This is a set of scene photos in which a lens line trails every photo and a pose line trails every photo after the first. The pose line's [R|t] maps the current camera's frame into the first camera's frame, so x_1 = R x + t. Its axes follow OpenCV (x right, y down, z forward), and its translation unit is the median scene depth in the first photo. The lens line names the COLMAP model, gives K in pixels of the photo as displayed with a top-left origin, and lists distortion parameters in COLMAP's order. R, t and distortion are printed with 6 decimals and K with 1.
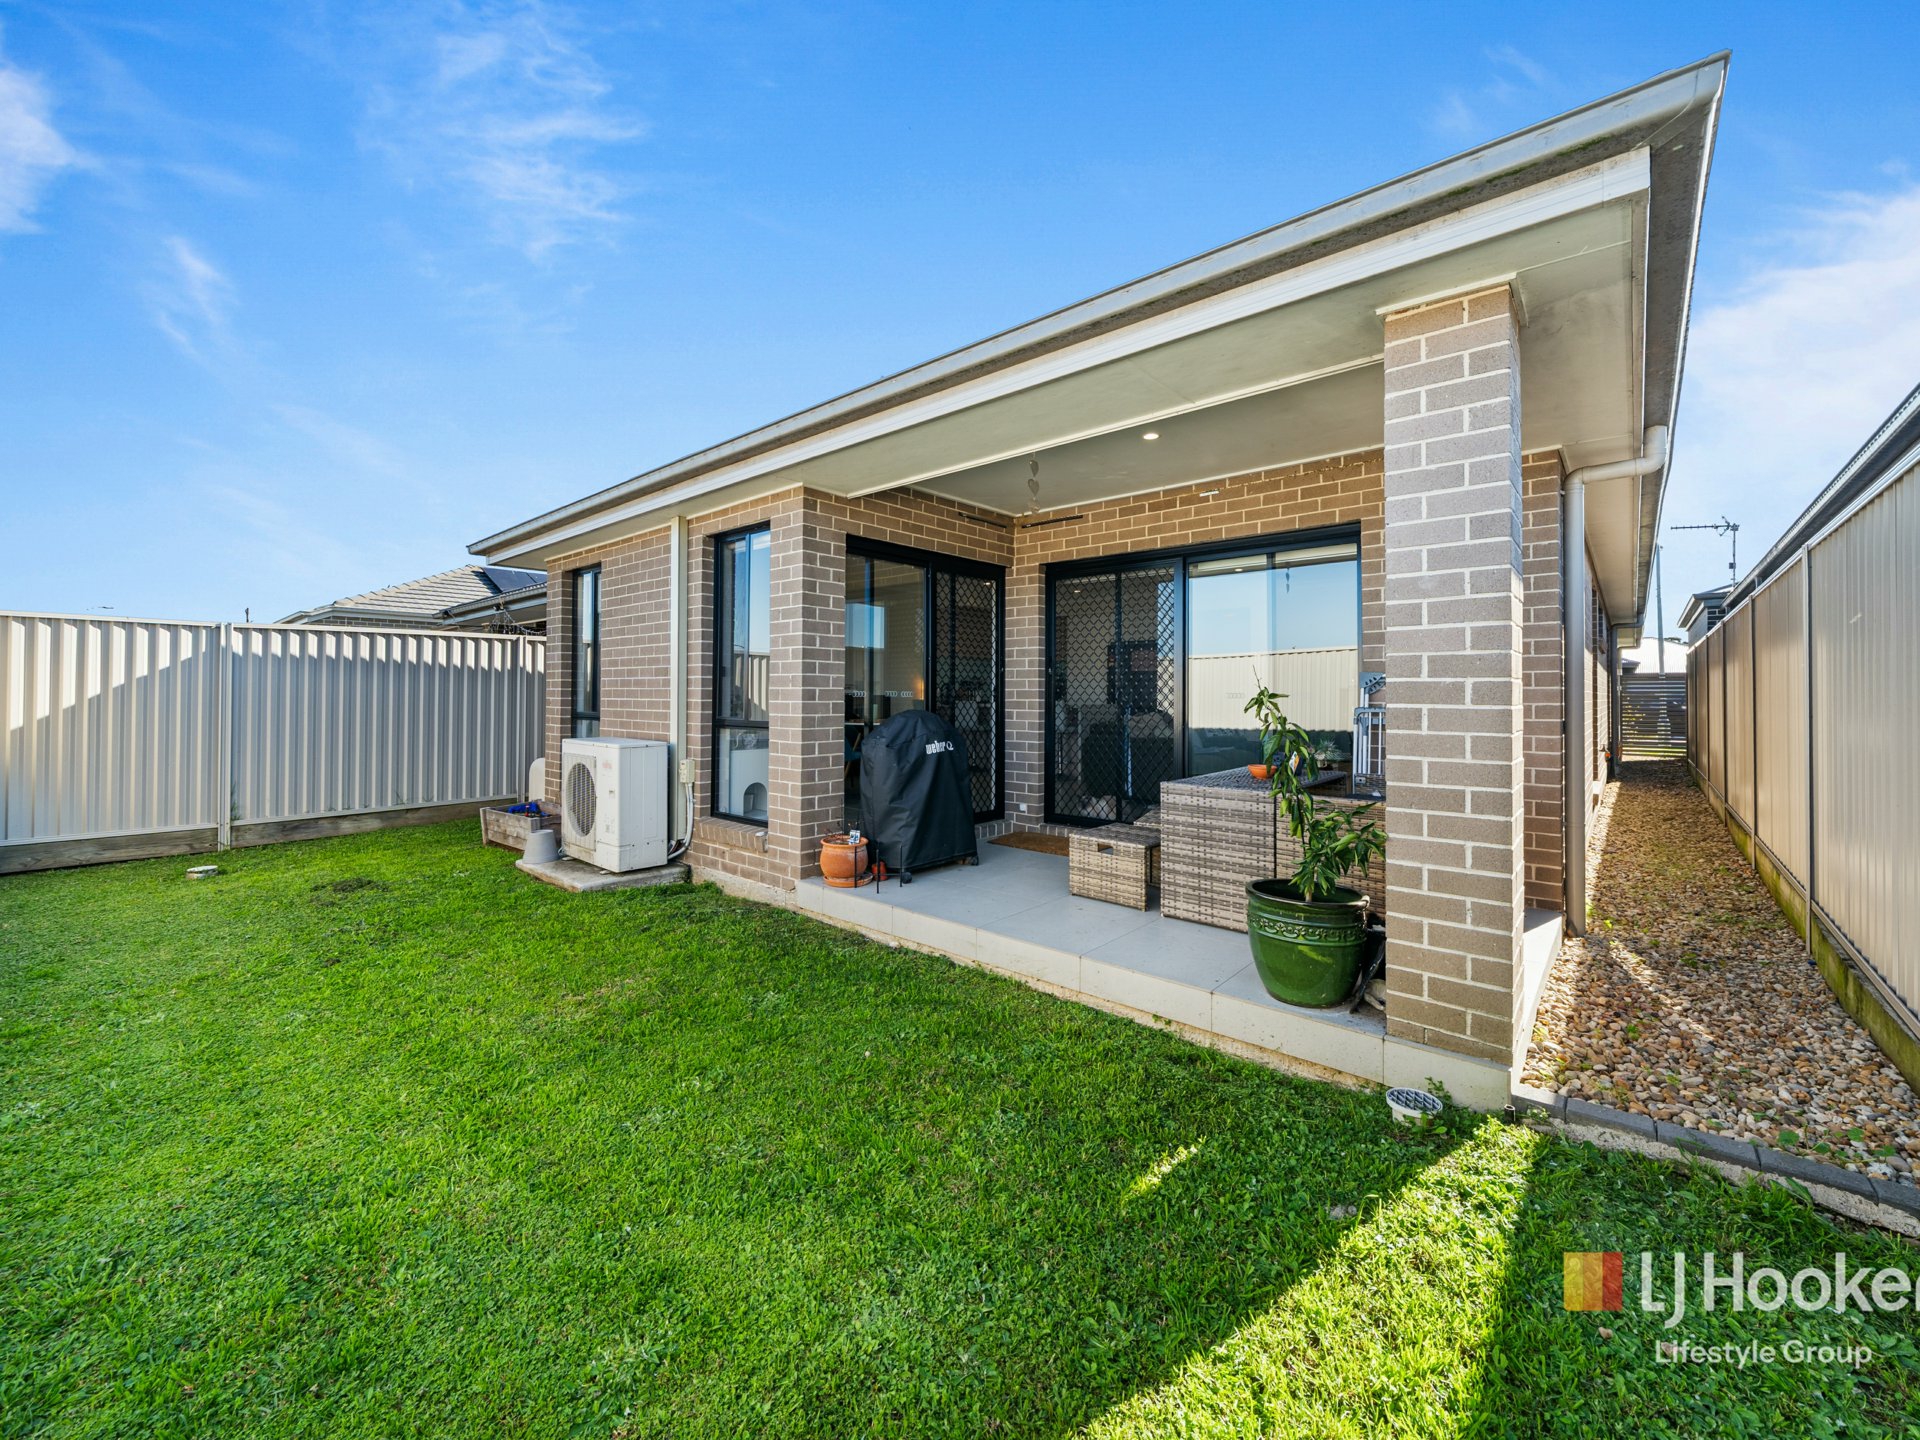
lens RADIAL K [[768.7, 0, 958.8], [0, 768.7, 690.6], [0, 0, 1]] dist [0.000816, 0.000045]
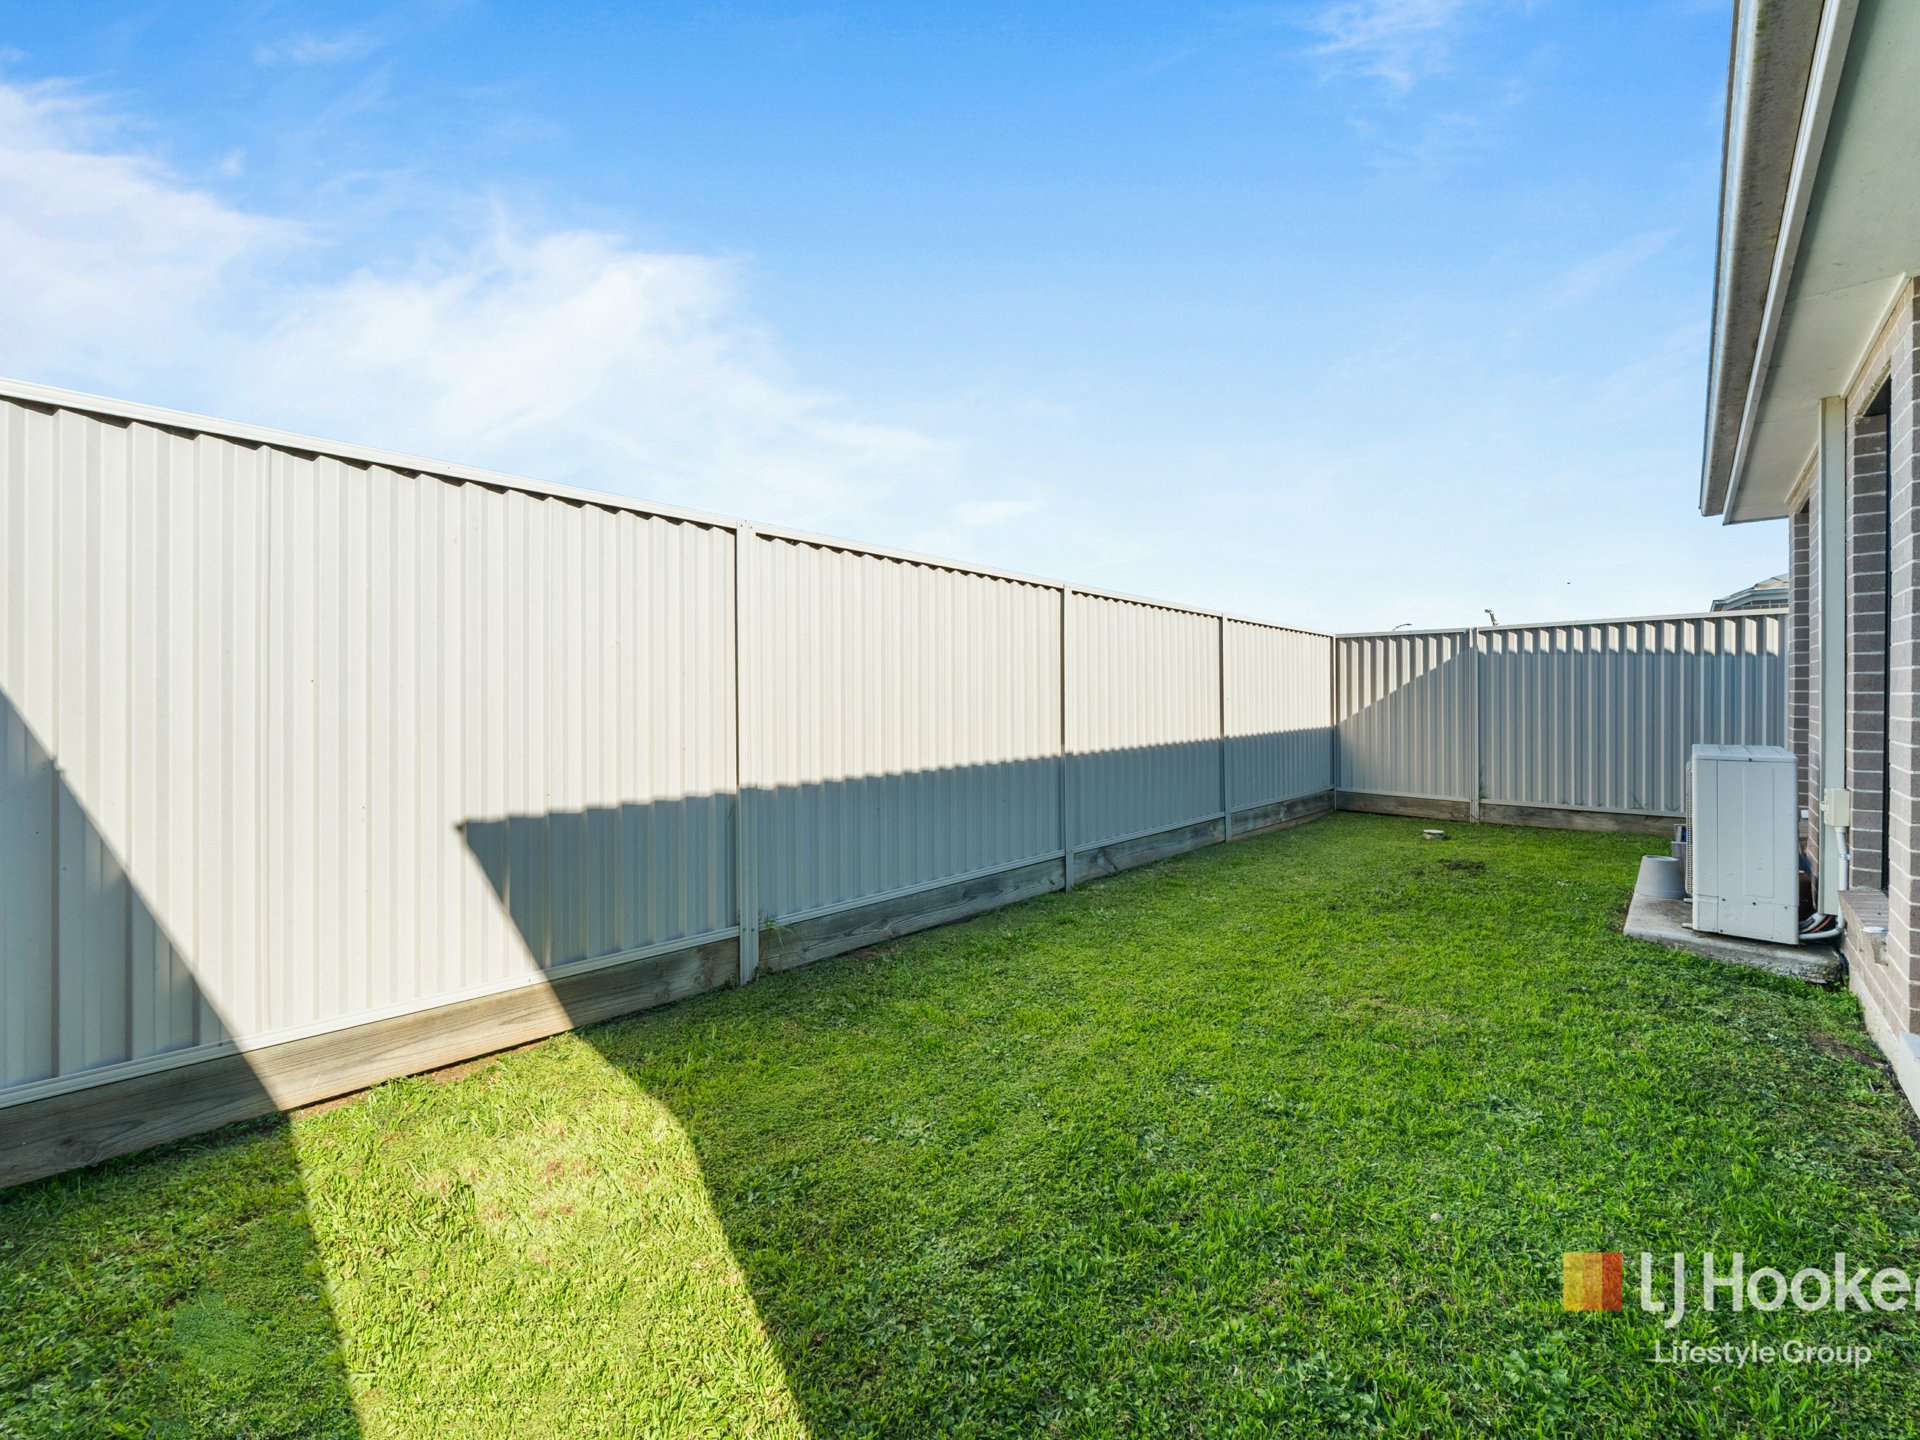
lens RADIAL K [[768.7, 0, 958.8], [0, 768.7, 690.6], [0, 0, 1]] dist [0.000816, 0.000045]
pose [[-0.030150, -0.005340, -0.999531, 0.240595], [0.009336, 0.999941, -0.005624, 0.006669], [0.999502, -0.009502, -0.030098, 0.260852]]
